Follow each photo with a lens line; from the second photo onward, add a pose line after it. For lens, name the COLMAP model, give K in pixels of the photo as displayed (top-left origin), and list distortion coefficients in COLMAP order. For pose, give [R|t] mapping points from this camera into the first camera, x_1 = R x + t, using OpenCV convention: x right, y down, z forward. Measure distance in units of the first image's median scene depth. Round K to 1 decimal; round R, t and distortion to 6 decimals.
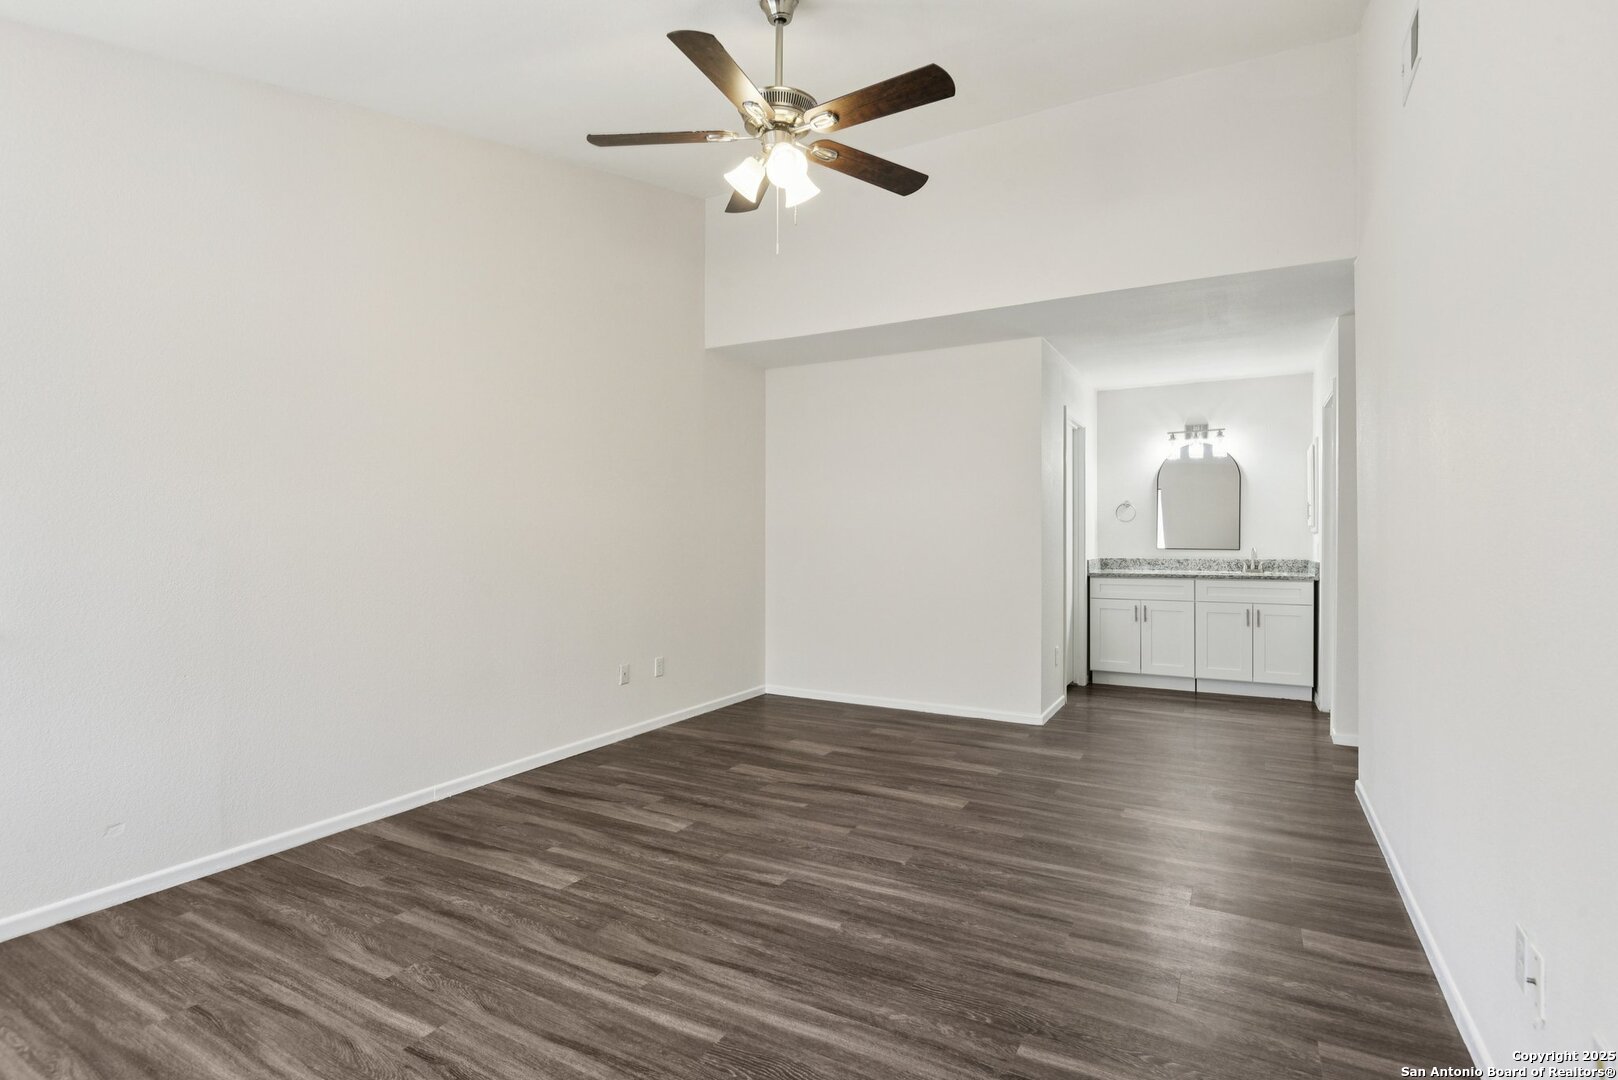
lens RADIAL K [[777.6, 0, 809.0], [0, 777.6, 540.0], [0, 0, 1]] dist [-0.005355, -0.001518]
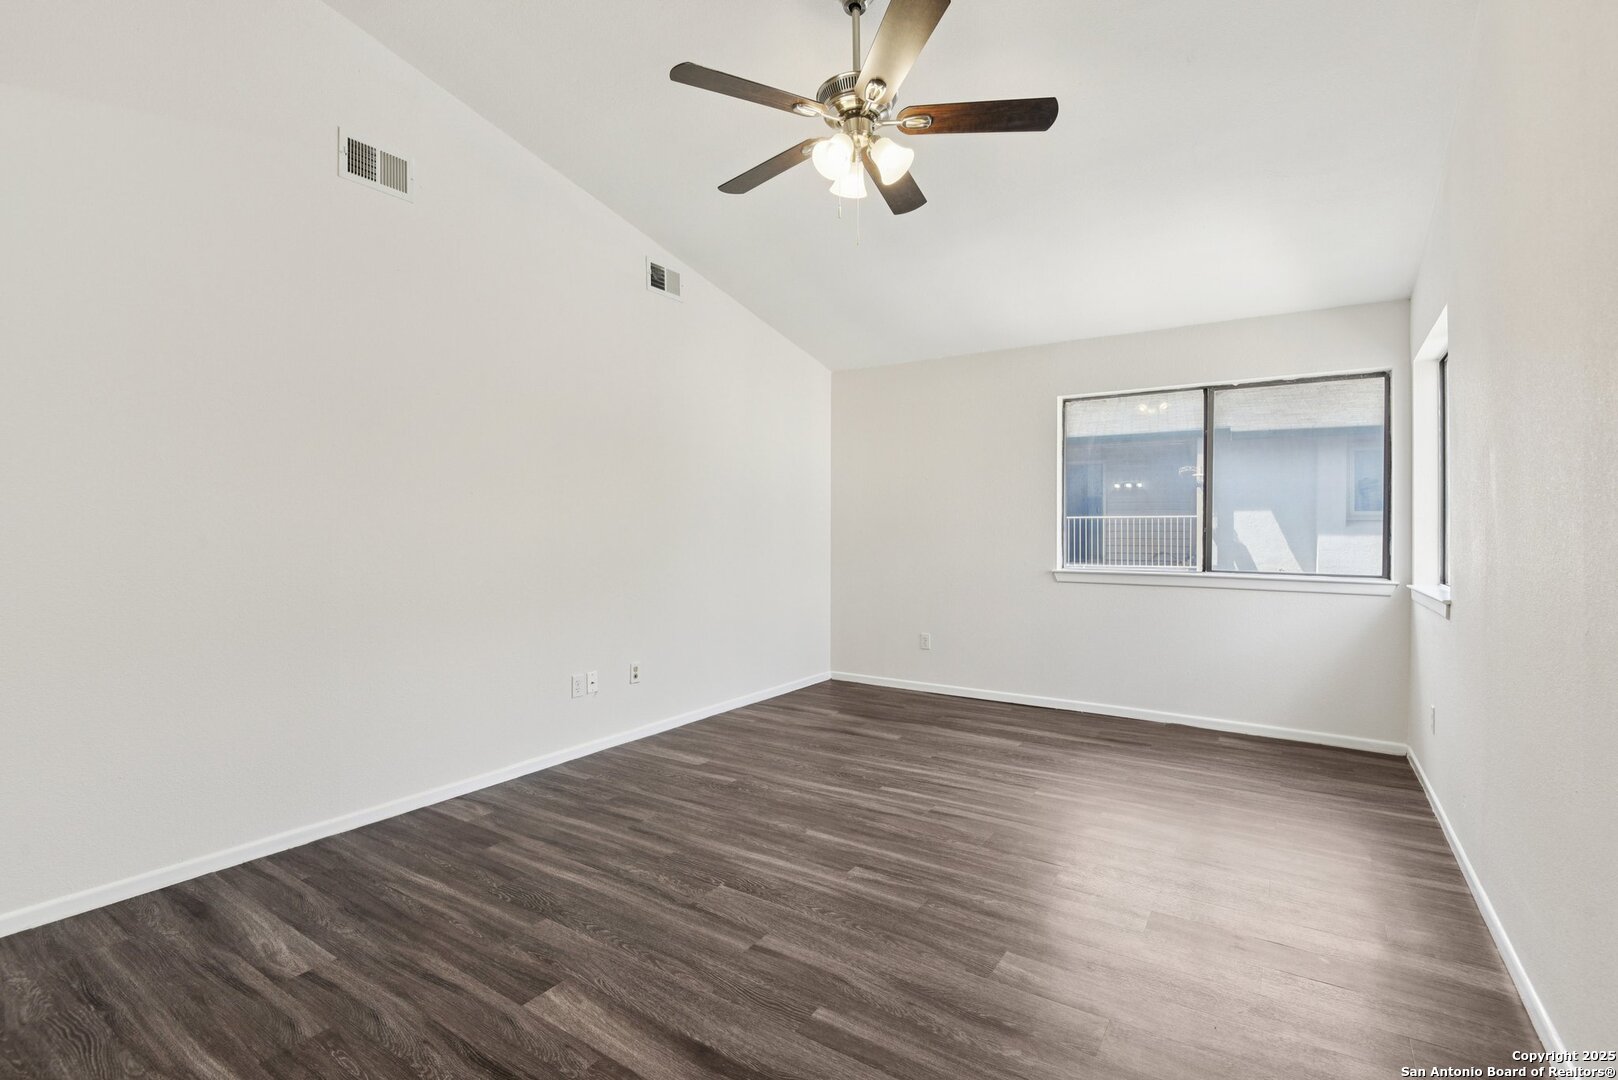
lens RADIAL K [[756.2, 0, 804.9], [0, 756.2, 529.6], [0, 0, 1]] dist [0.004079, -0.007462]
pose [[-0.996726, -0.001953, 0.080827, -0.049910], [-0.002044, 0.999997, -0.001039, -0.005601], [-0.080825, -0.001201, -0.996728, 1.939870]]
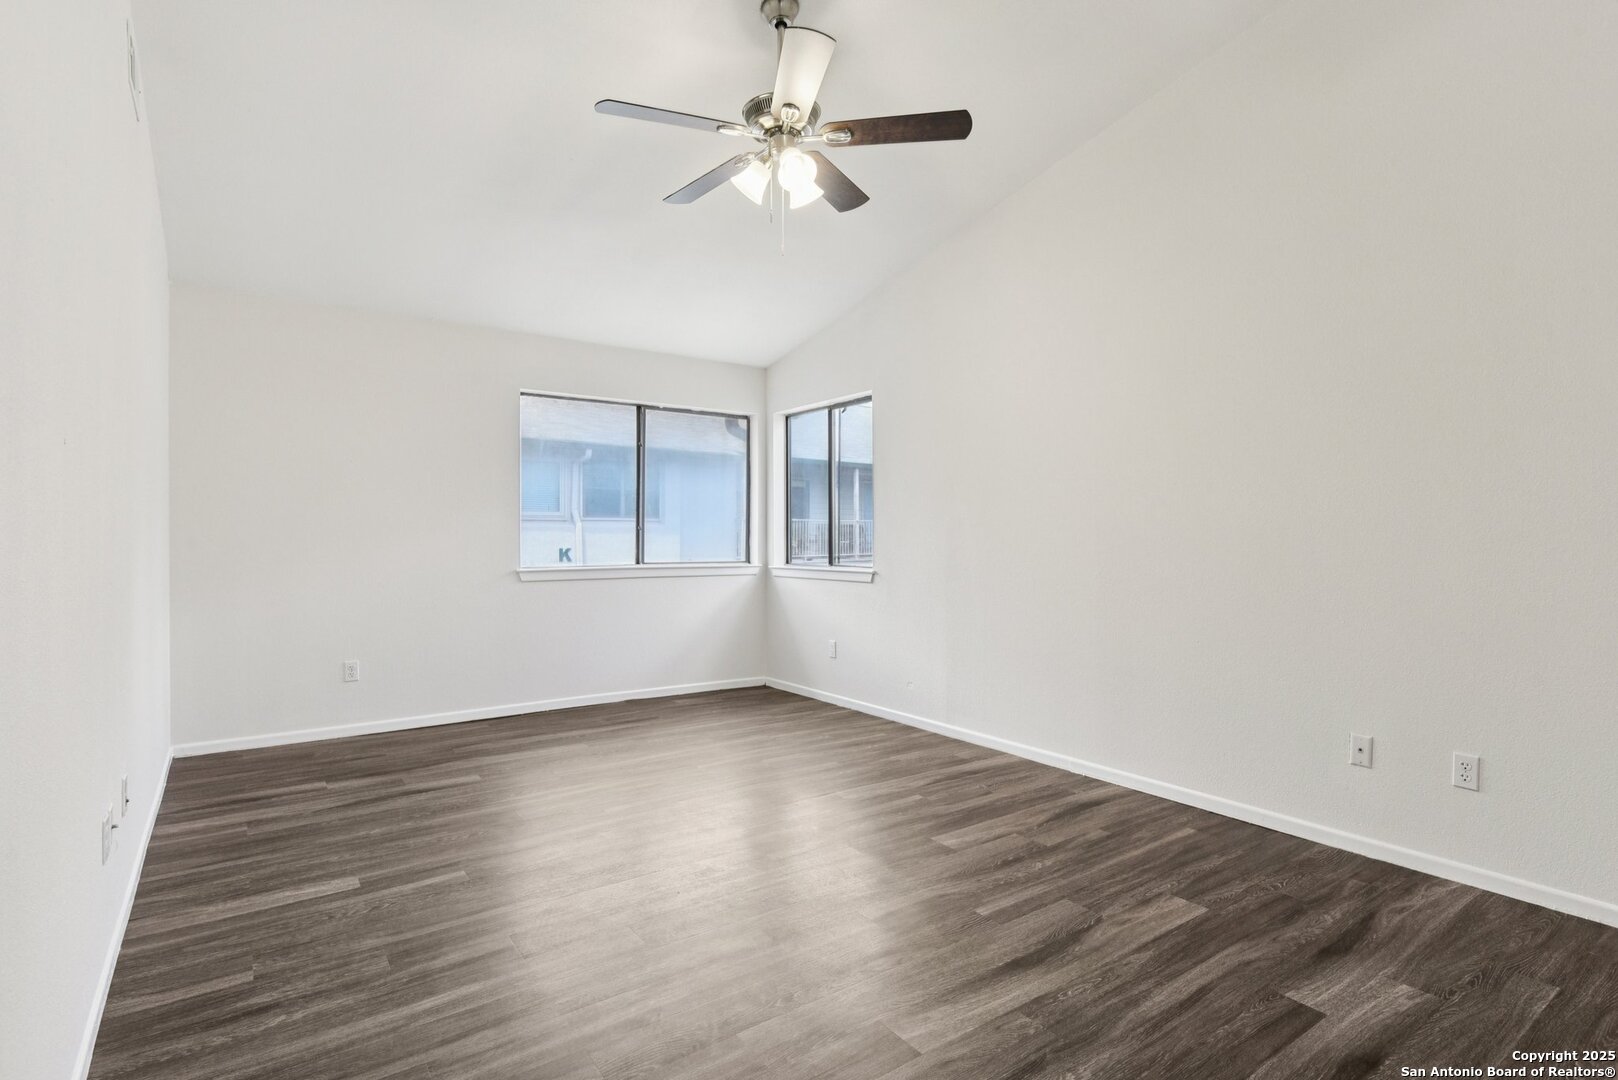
lens RADIAL K [[810.4, 0, 813.1], [0, 810.4, 526.2], [0, 0, 1]] dist [0.000991, -0.000175]
pose [[-0.424865, -0.004661, -0.905245, 0.913730], [-0.003400, 0.999988, -0.003553, -0.007419], [0.905250, 0.001568, -0.424876, 1.477744]]
